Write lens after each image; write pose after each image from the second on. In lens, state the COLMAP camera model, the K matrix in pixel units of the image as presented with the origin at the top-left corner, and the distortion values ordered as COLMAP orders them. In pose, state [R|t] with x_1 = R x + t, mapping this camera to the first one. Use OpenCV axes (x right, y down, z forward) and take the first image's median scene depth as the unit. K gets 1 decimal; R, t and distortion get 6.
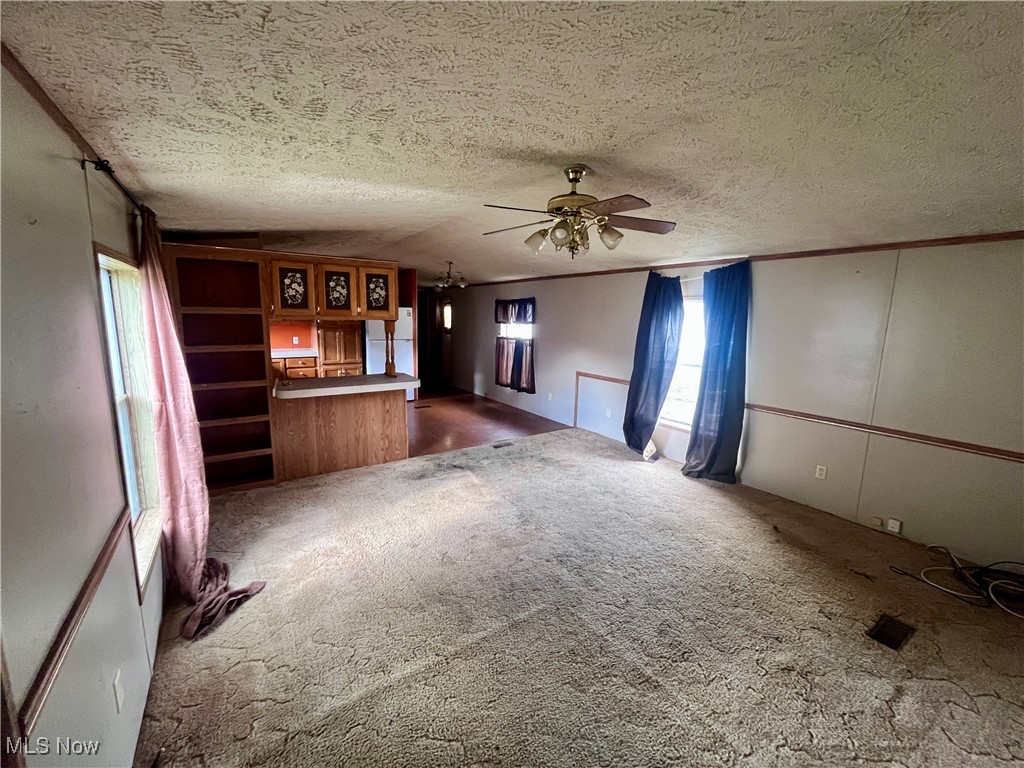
lens RADIAL K [[416.7, 0, 513.6], [0, 416.7, 385.5], [0, 0, 1]] dist [-0.002107, -0.000463]
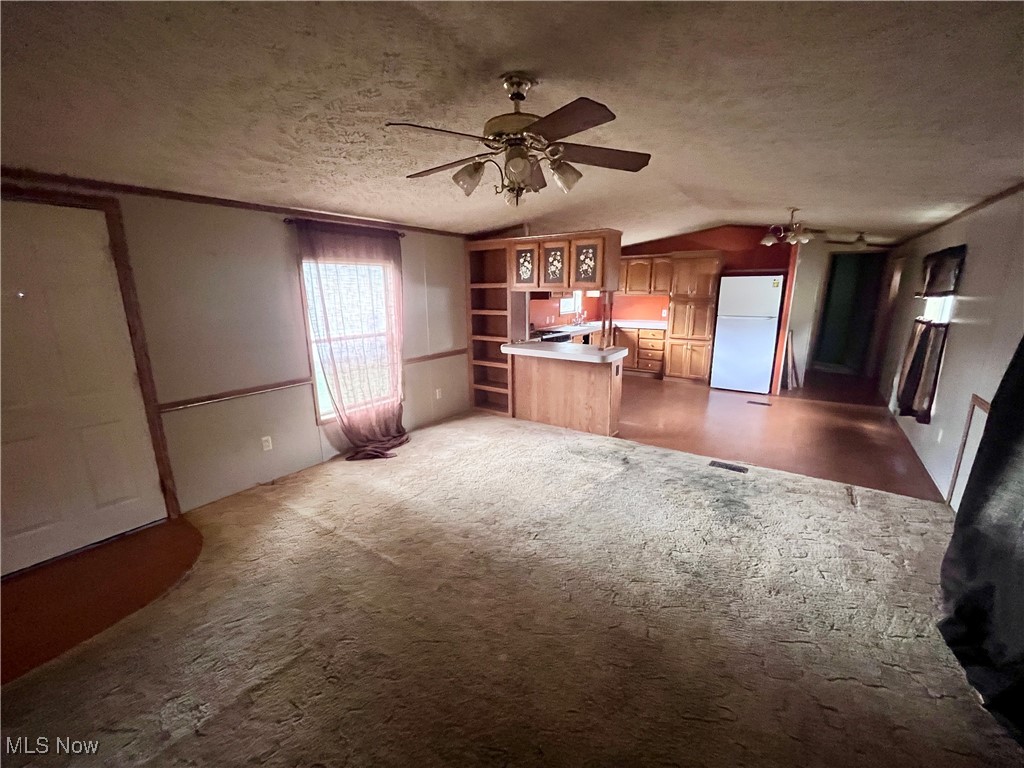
lens RADIAL K [[416.7, 0, 507.1], [0, 416.7, 383.8], [0, 0, 1]] dist [-0.002107, -0.000463]
pose [[0.348211, 0.188800, -0.918207, 0.545316], [-0.141011, 0.978912, 0.147807, -0.055480], [0.926750, 0.078009, 0.367490, 0.436385]]
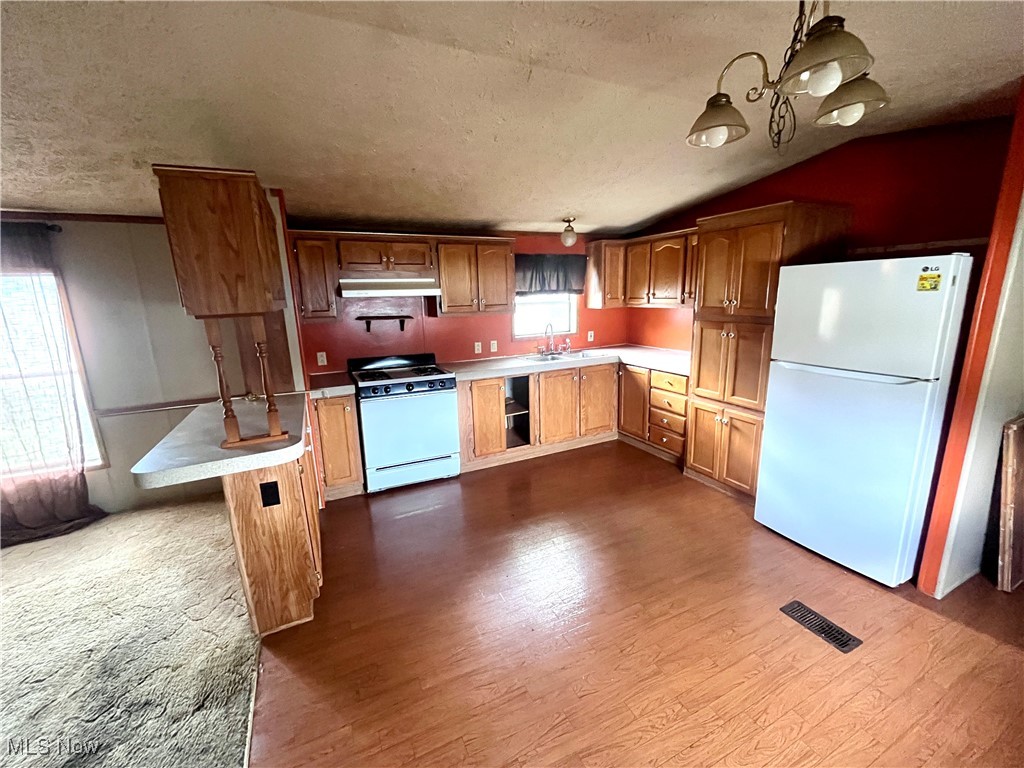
lens RADIAL K [[416.7, 0, 508.6], [0, 416.7, 381.0], [0, 0, 1]] dist [-0.002107, -0.000463]
pose [[-0.146911, 0.192677, -0.970202, 0.080945], [-0.140648, 0.966810, 0.213301, -0.220633], [0.979099, 0.167793, -0.114936, 1.319181]]
